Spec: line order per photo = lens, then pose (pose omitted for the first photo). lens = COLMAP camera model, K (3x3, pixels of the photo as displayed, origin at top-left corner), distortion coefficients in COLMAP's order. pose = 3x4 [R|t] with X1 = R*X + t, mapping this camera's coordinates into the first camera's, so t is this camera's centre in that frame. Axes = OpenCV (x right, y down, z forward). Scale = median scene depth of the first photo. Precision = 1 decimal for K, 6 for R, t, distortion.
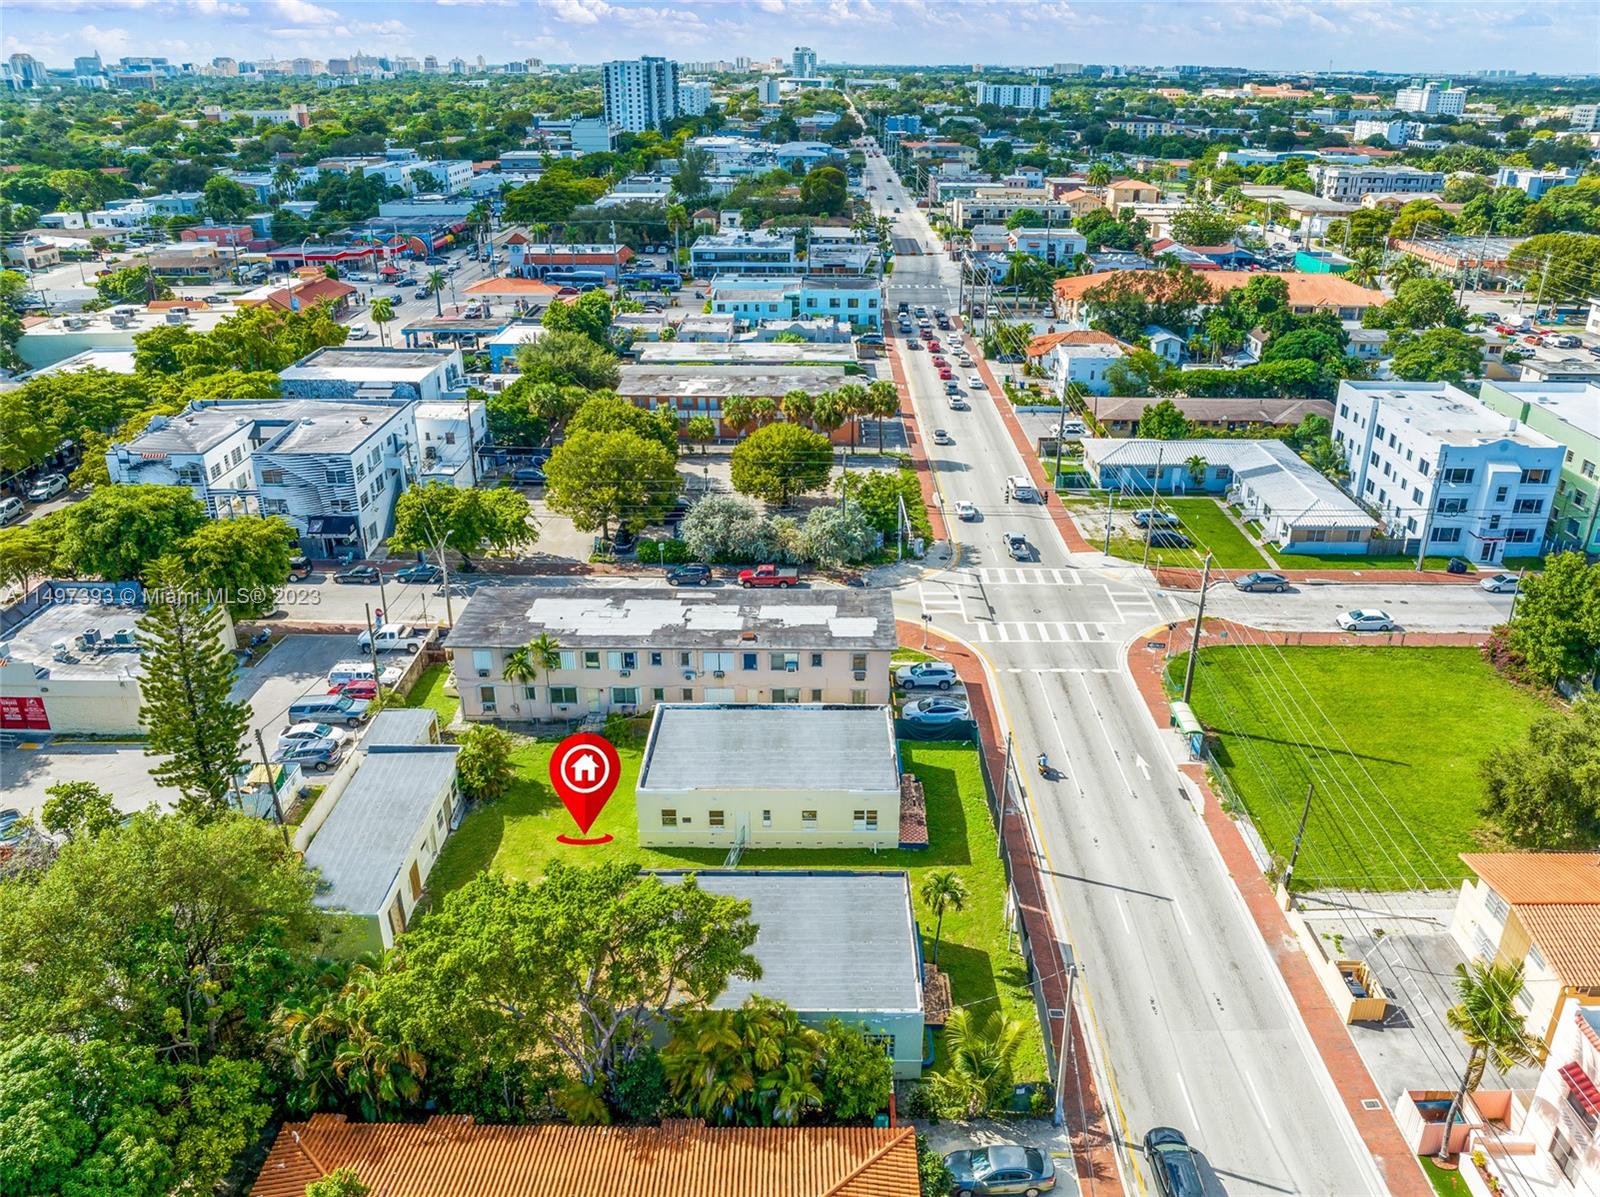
lens RADIAL K [[1132.9, 0, 816.4], [0, 1132.9, 572.1], [0, 0, 1]] dist [-0.048161, 0.006072]
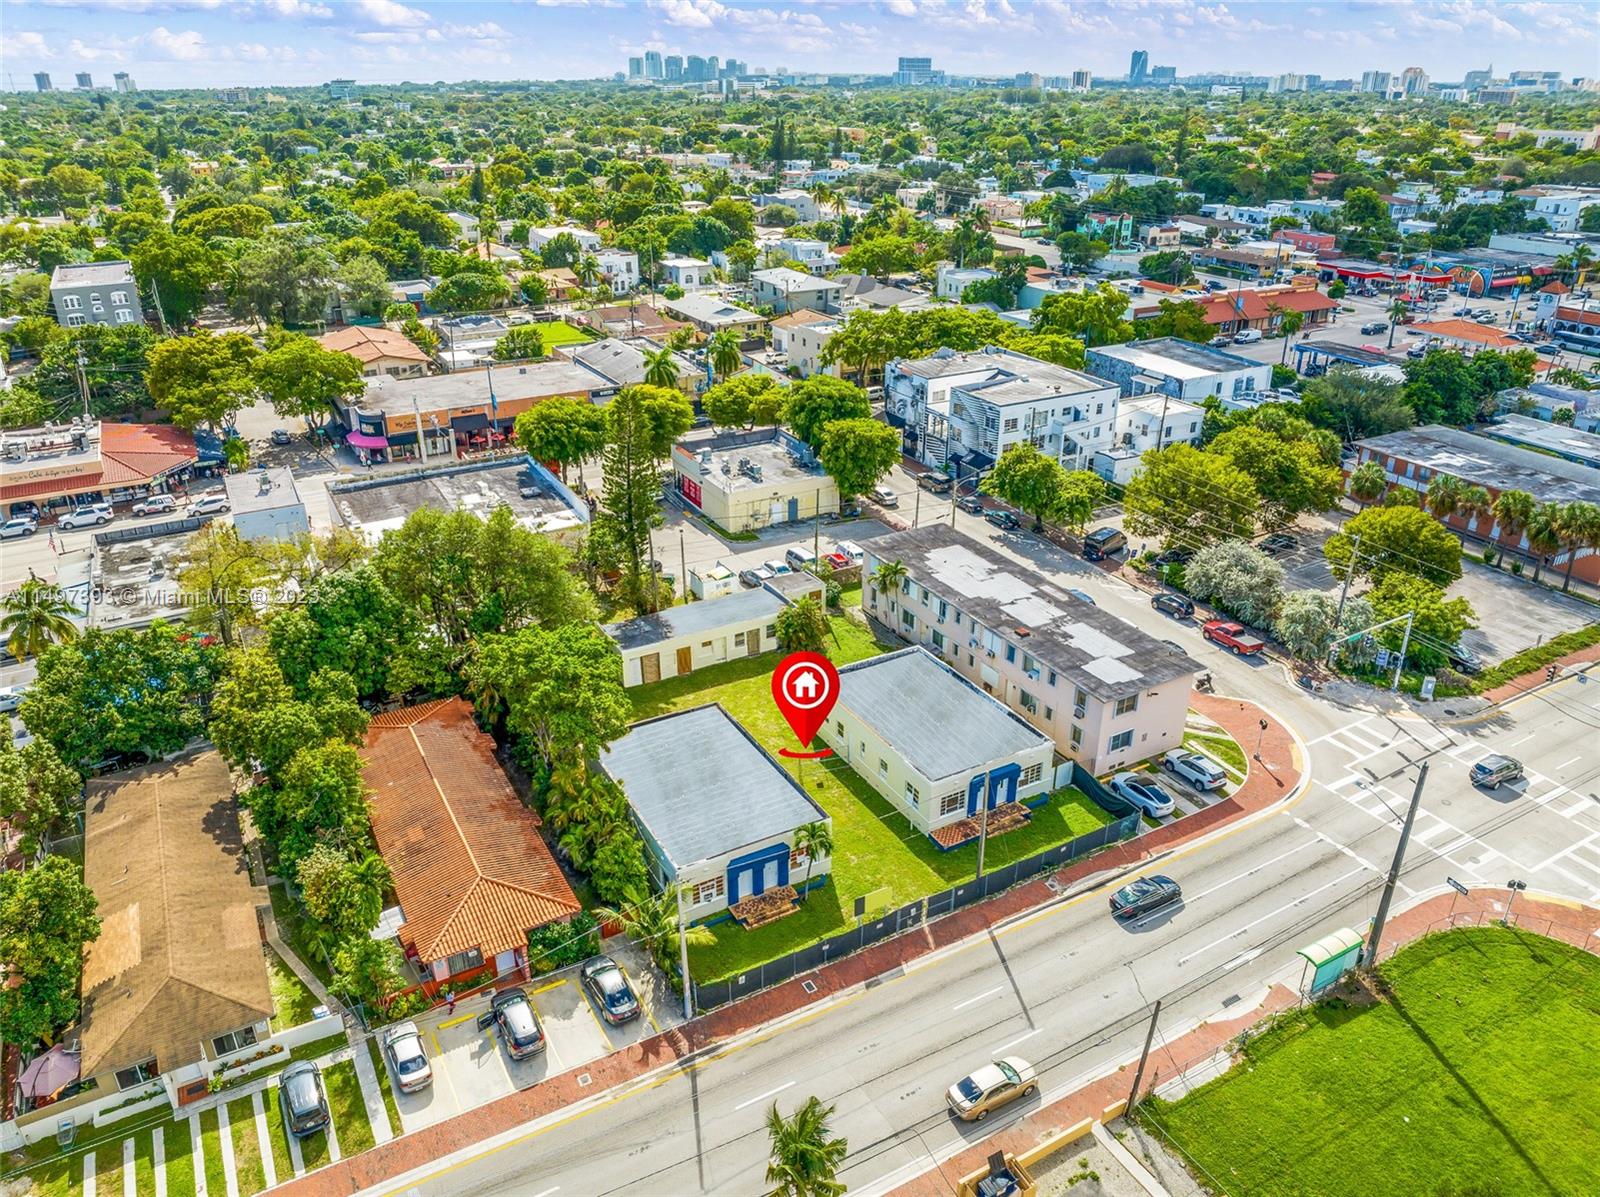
lens RADIAL K [[1118.5, 0, 797.0], [0, 1118.5, 629.2], [0, 0, 1]] dist [-0.045564, 0.009645]
pose [[0.489714, 0.387513, -0.781034, 0.477942], [-0.357921, 0.906191, 0.225192, -0.077200], [0.795030, 0.169269, 0.582473, 0.171409]]
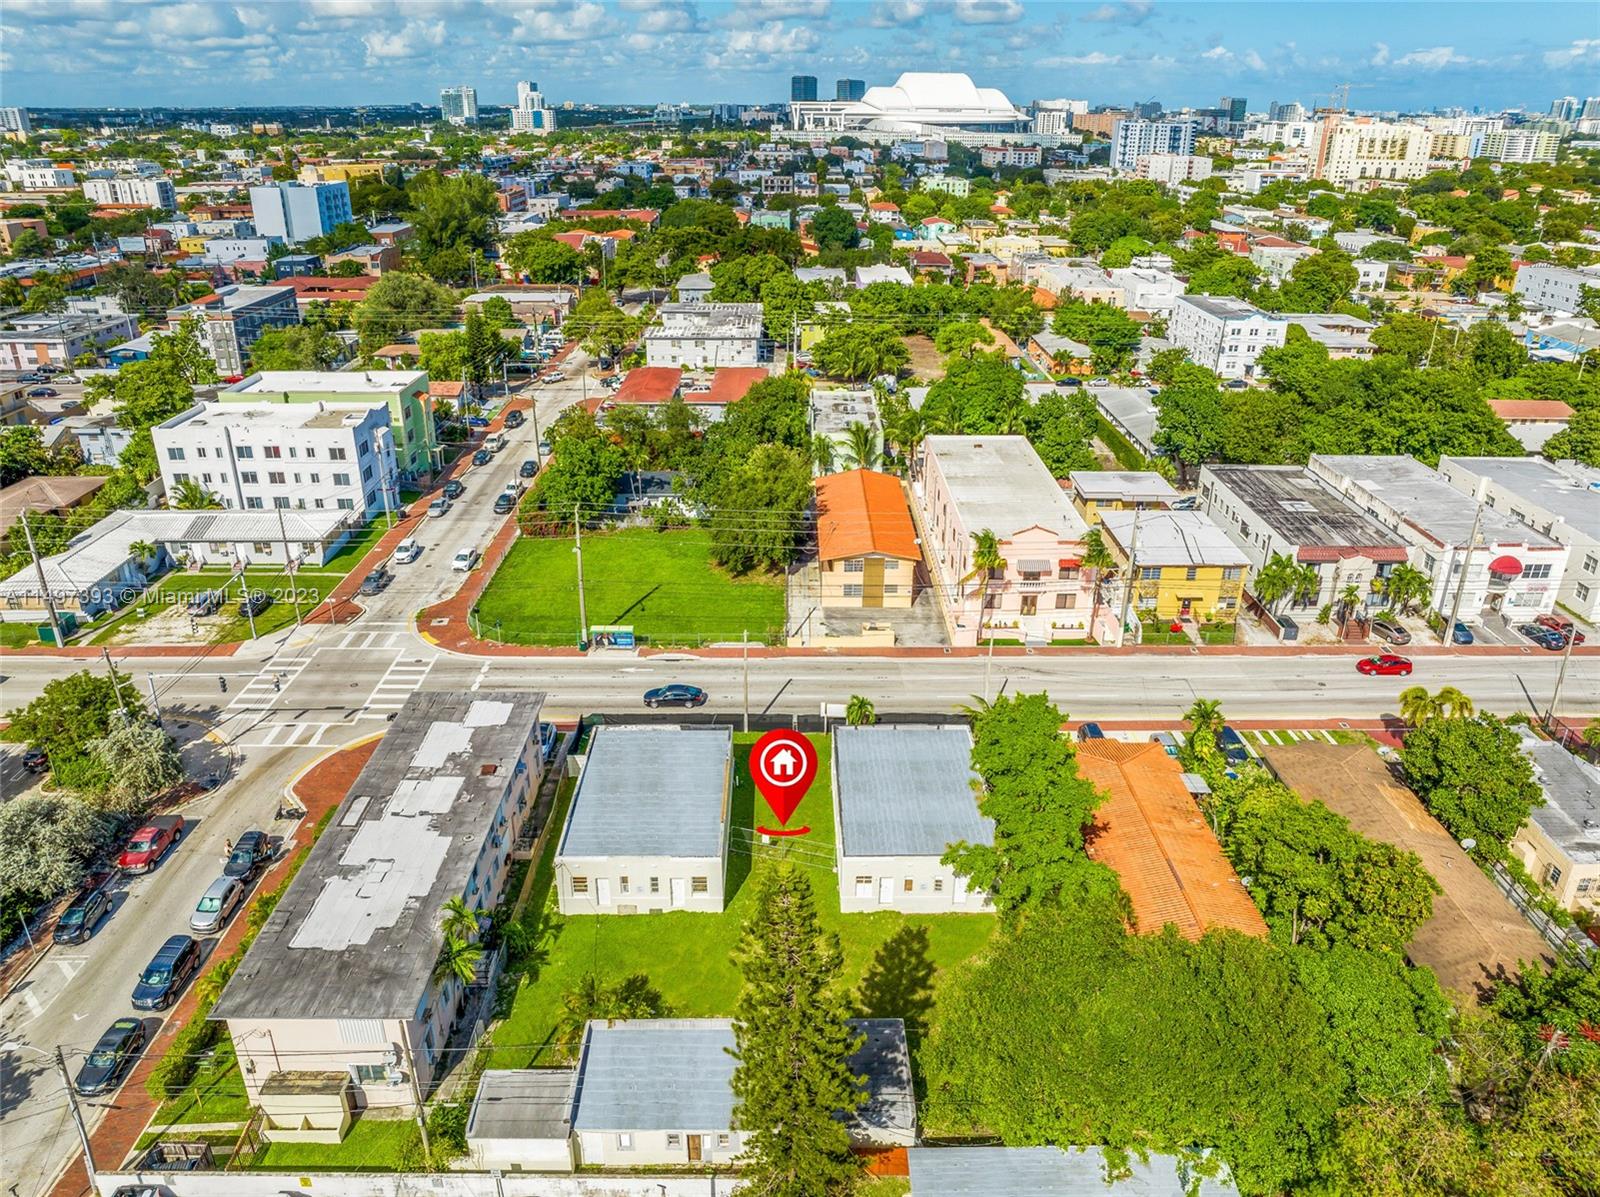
lens RADIAL K [[1118.5, 0, 797.0], [0, 1118.5, 629.2], [0, 0, 1]] dist [-0.045564, 0.009645]
pose [[-0.009208, -0.432599, 0.901539, -0.601977], [0.408150, 0.821431, 0.398328, -0.213116], [-0.912868, 0.371631, 0.169001, 0.434015]]
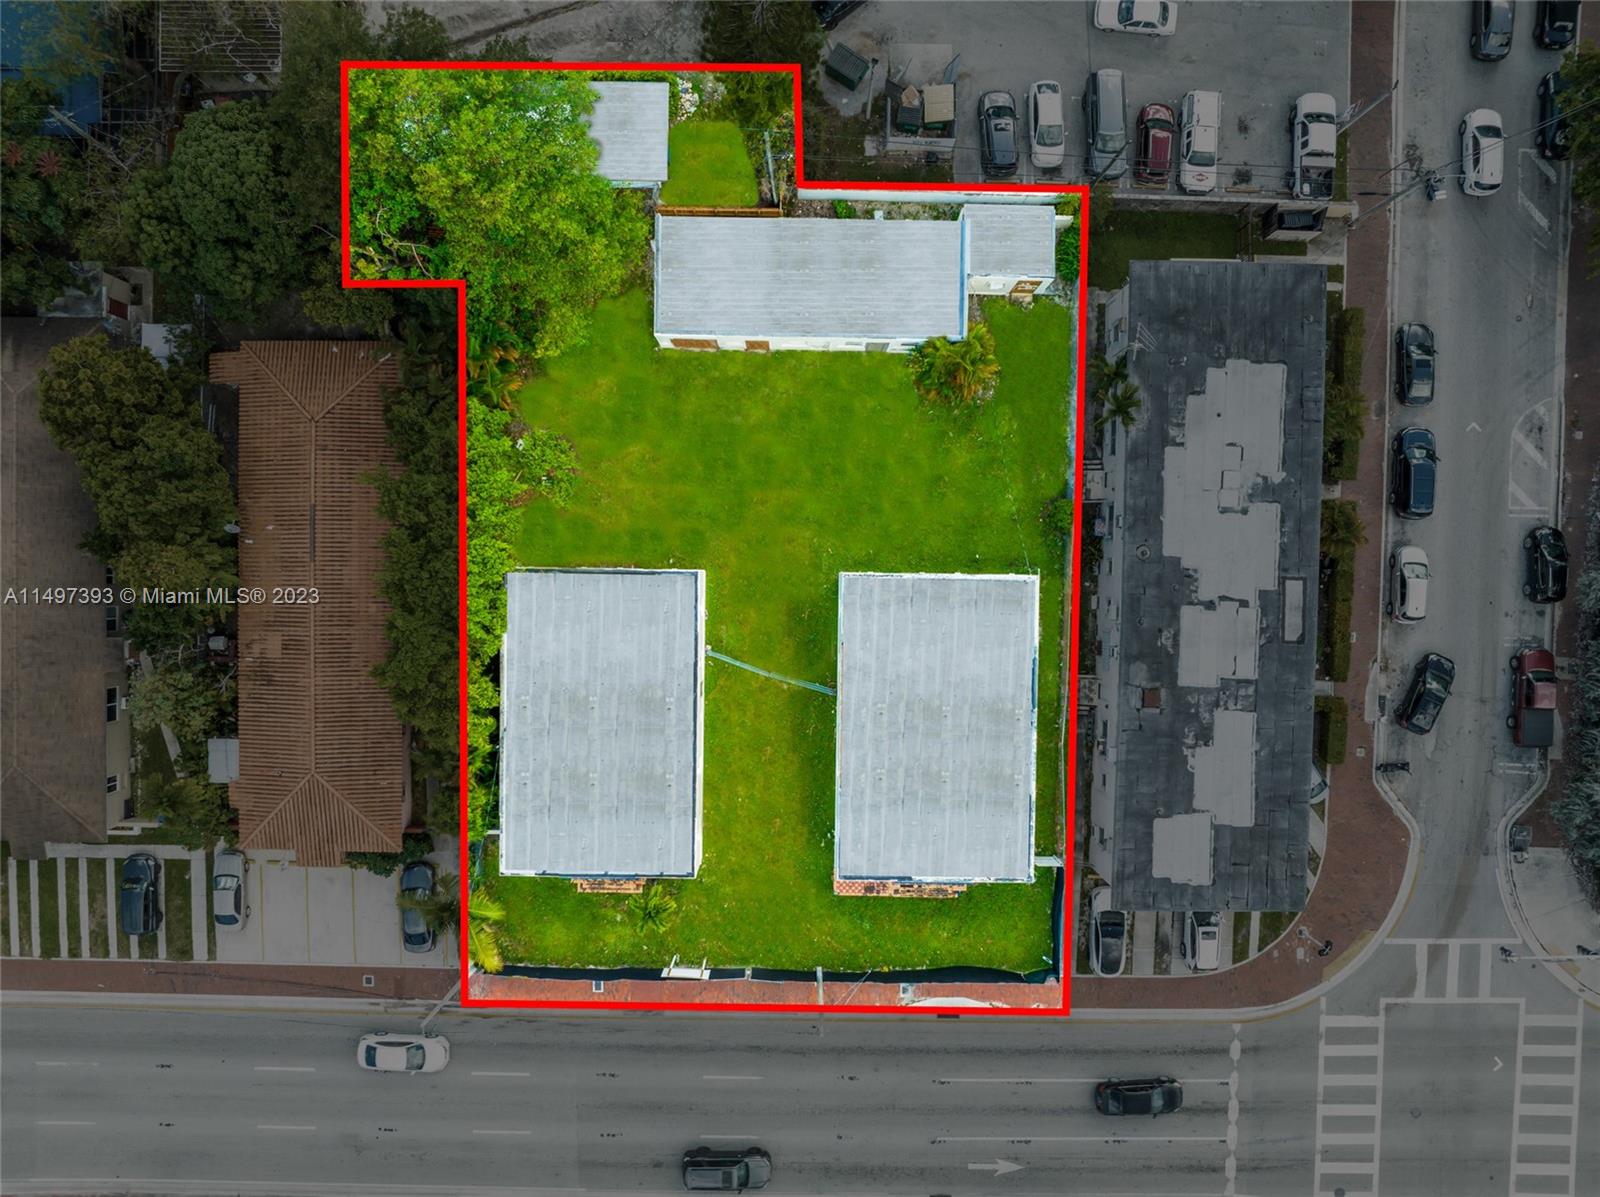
lens RADIAL K [[1133.8, 0, 800.0], [0, 1133.8, 598.5], [0, 0, 1]] dist [-0.048068, 0.005393]
pose [[-0.017134, 0.999653, 0.019998, -0.097139], [-0.419217, -0.025341, 0.907532, -0.353625], [0.907724, 0.007166, 0.419506, 0.382406]]
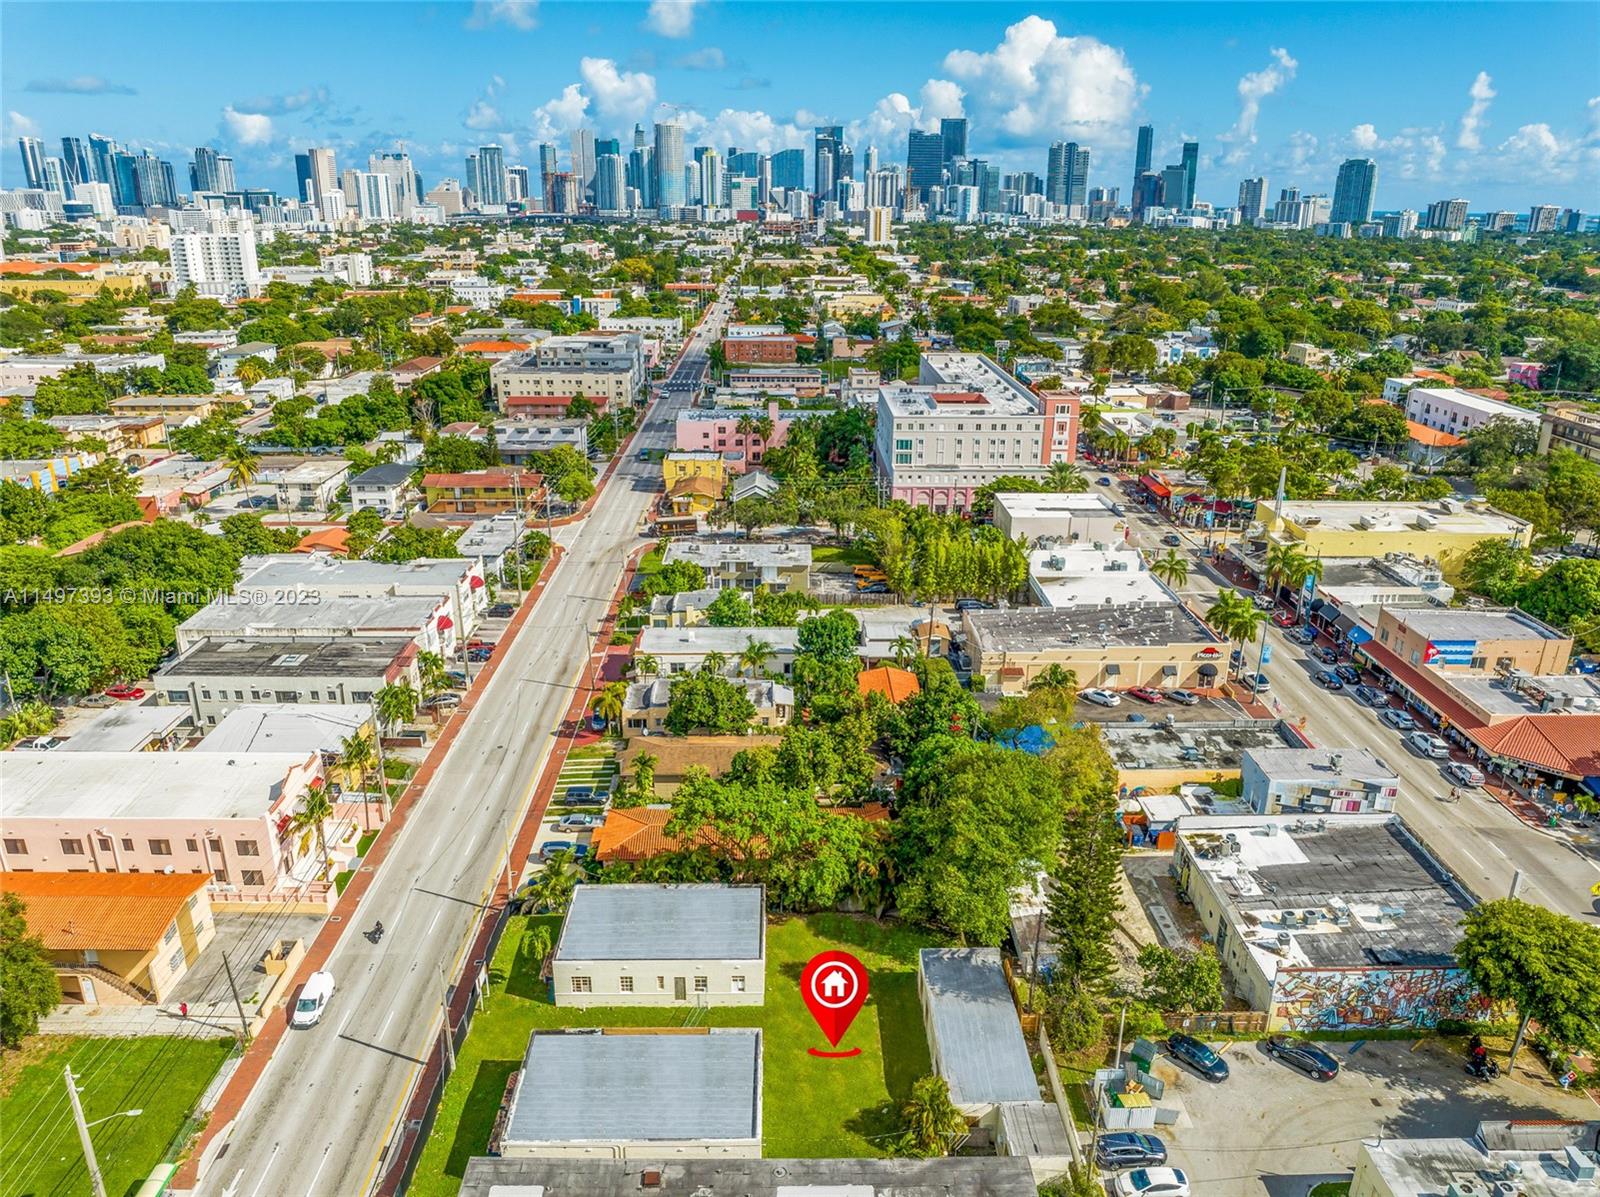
lens RADIAL K [[1122.3, 0, 800.0], [0, 1122.3, 598.5], [0, 0, 1]] dist [-0.046280, 0.003910]
pose [[-0.999762, -0.005615, -0.021078, -0.107239], [-0.018711, 0.717459, 0.696350, -0.572373], [0.011213, 0.696578, -0.717393, 0.943969]]
